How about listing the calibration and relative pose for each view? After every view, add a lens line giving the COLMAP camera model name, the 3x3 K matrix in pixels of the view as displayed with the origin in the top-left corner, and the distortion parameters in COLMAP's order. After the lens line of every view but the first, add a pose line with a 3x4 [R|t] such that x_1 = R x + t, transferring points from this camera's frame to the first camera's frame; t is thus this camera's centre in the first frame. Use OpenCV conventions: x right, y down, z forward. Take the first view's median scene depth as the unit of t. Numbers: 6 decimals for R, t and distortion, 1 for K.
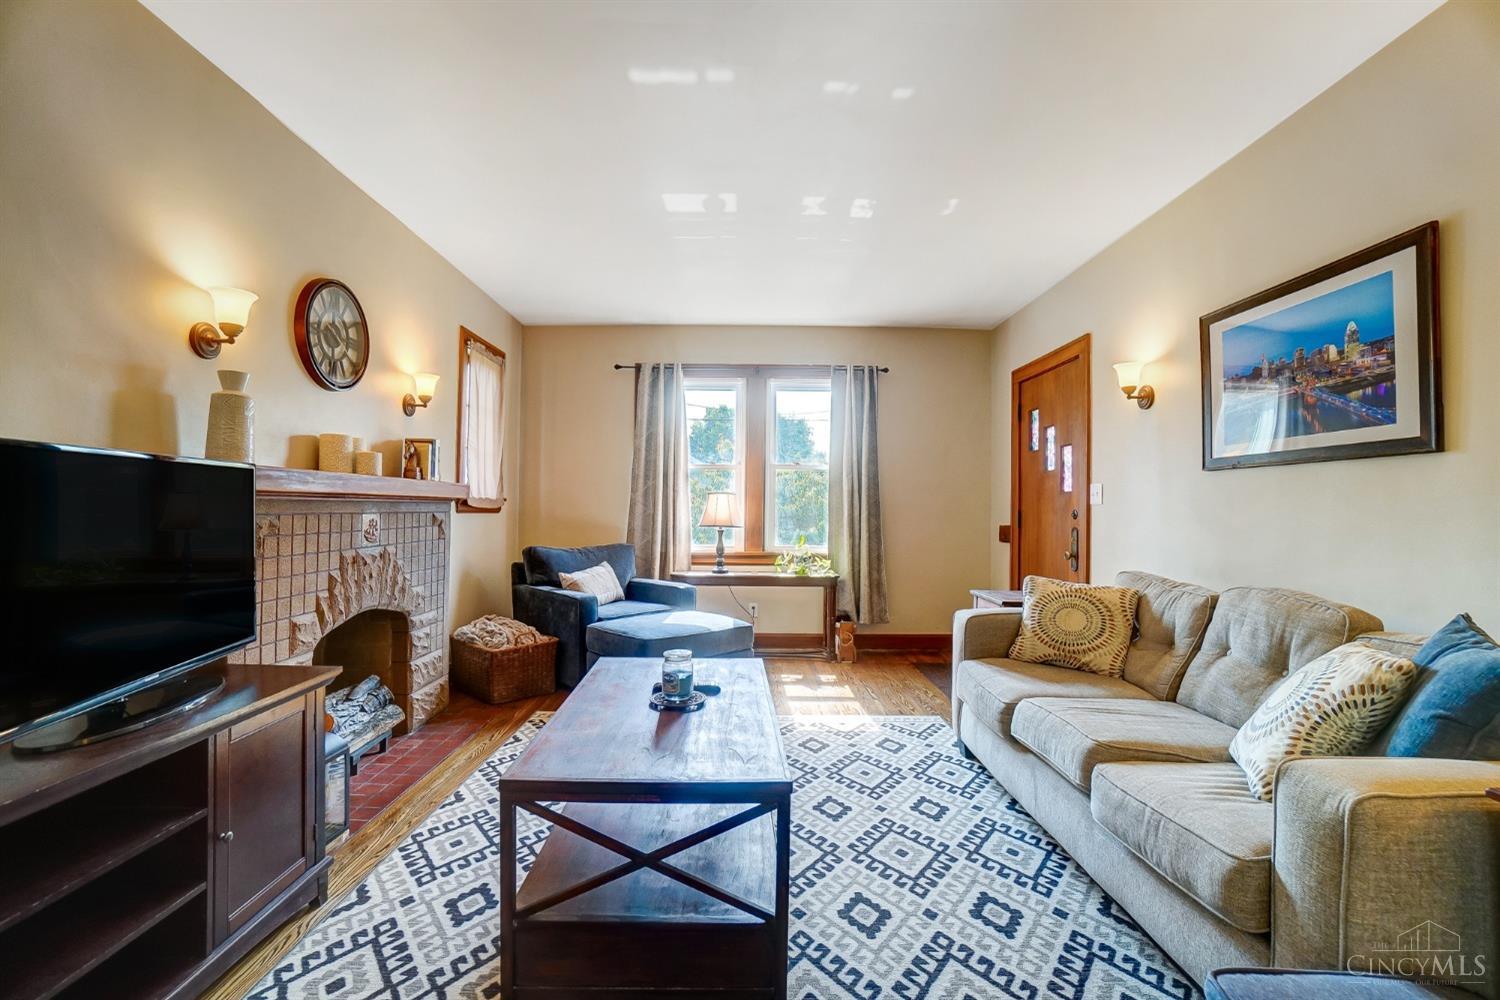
lens RADIAL K [[661.3, 0, 741.5], [0, 661.3, 503.6], [0, 0, 1]] dist [-0.009776, 0.000361]
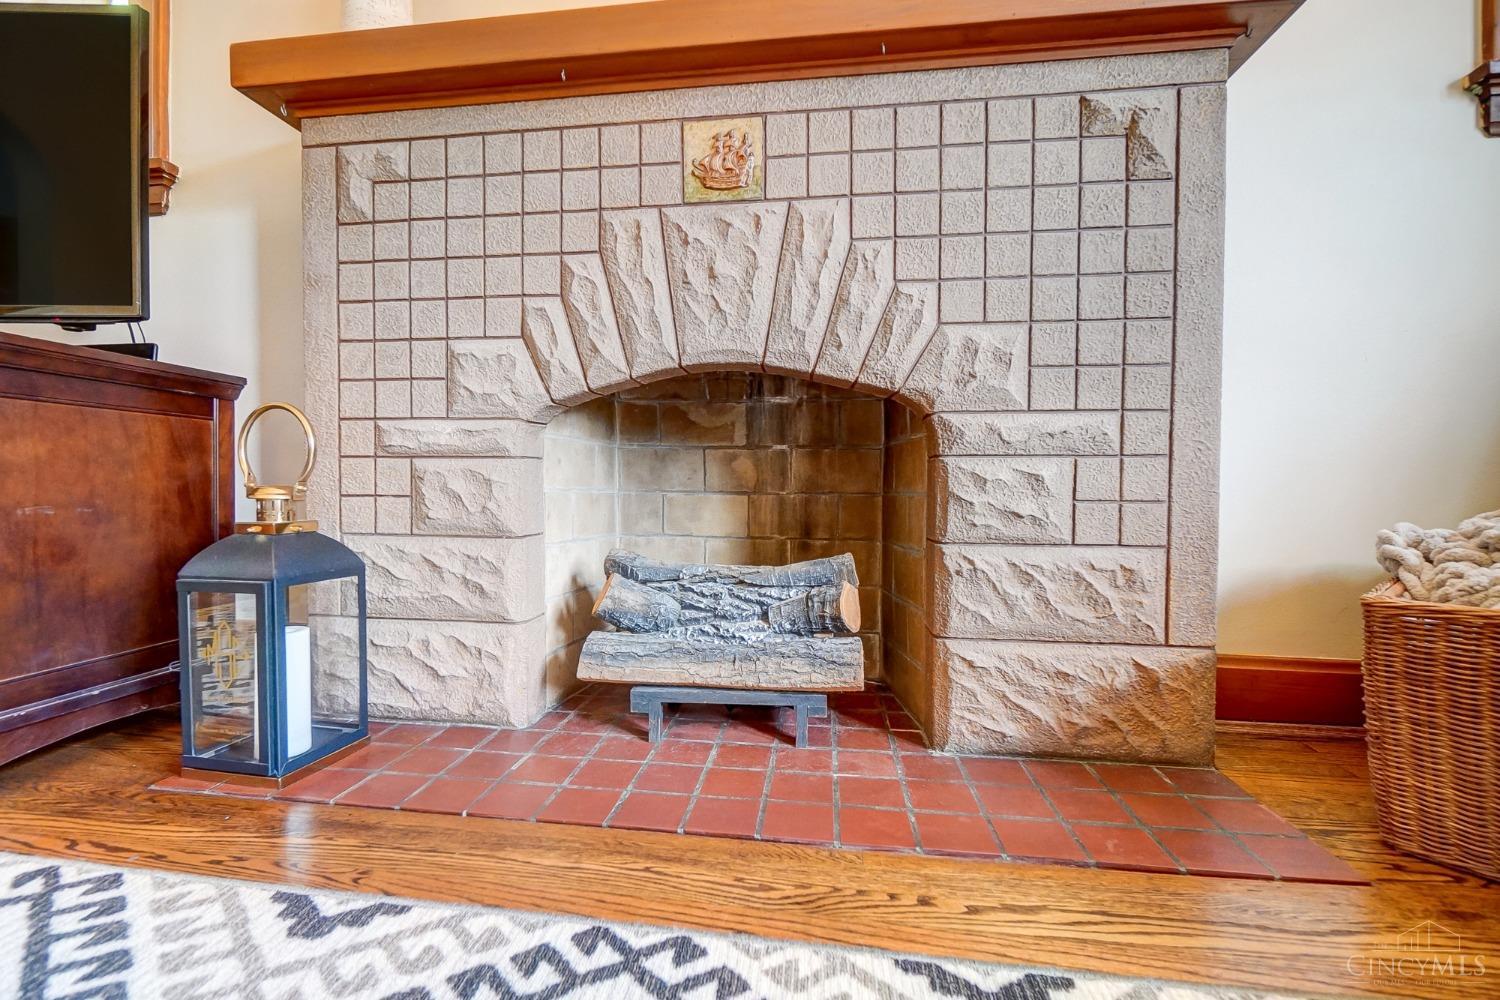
lens RADIAL K [[661.3, 0, 741.5], [0, 661.3, 503.6], [0, 0, 1]] dist [-0.009776, 0.000361]
pose [[-0.136779, 0.011280, -0.990537, -0.169717], [0.002302, 0.999936, 0.011069, 0.246672], [0.990599, -0.000766, -0.136796, 1.083057]]
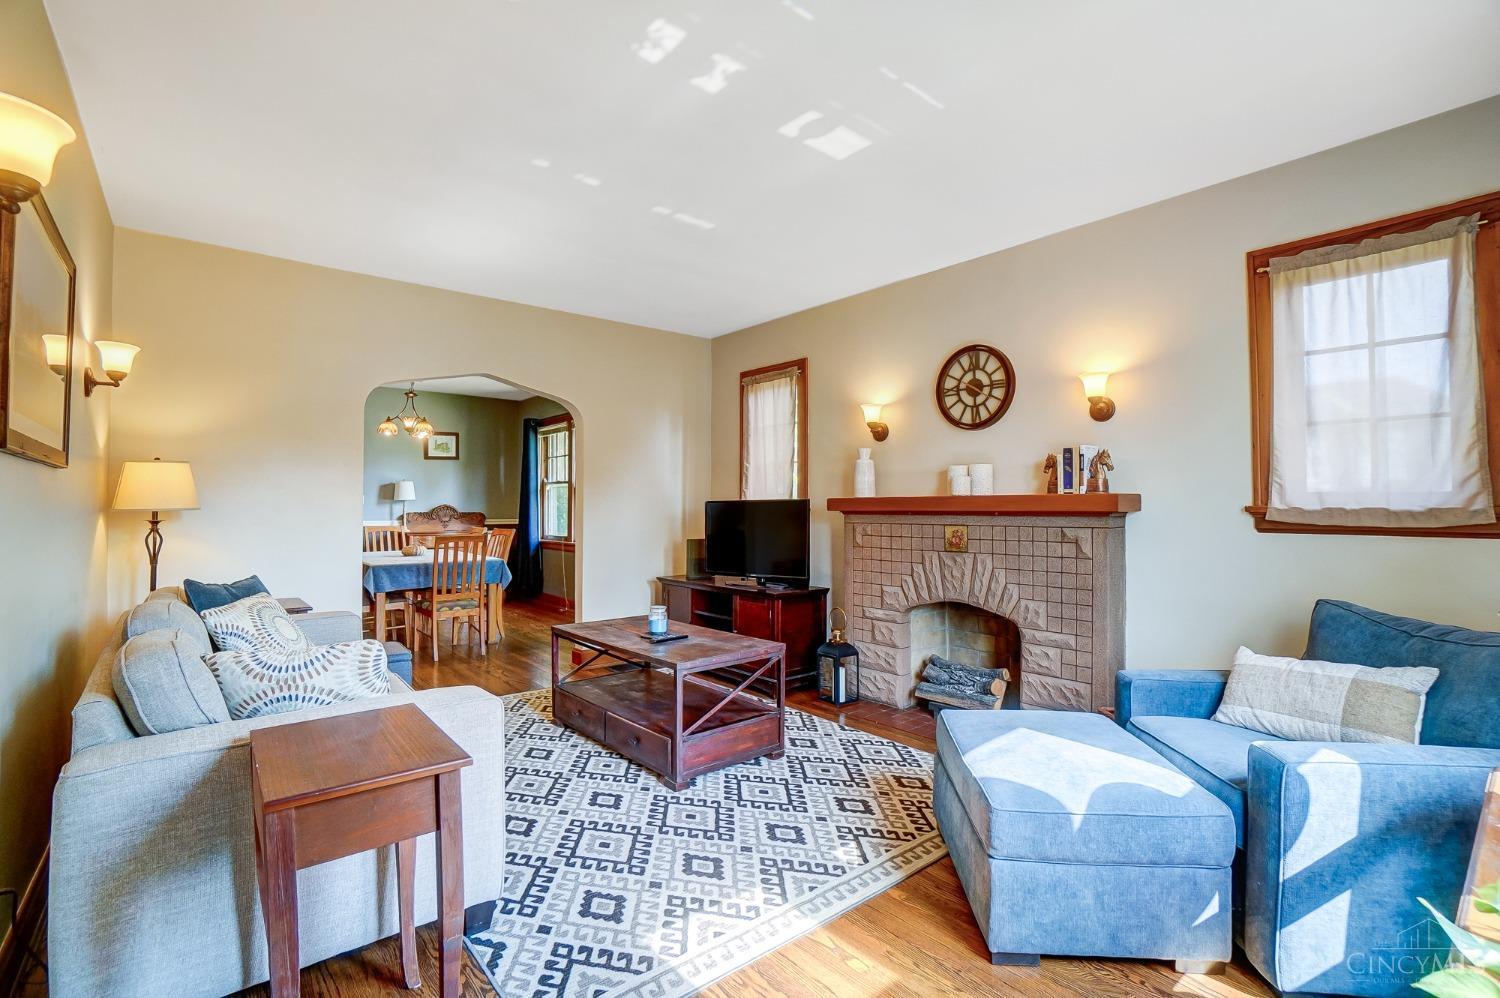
lens RADIAL K [[661.3, 0, 741.5], [0, 661.3, 502.6], [0, 0, 1]] dist [-0.009776, 0.000361]
pose [[-0.772559, -0.027787, -0.634335, 0.570143], [-0.005733, 0.999306, -0.036792, 0.020251], [0.634917, -0.024788, -0.772182, 1.746969]]
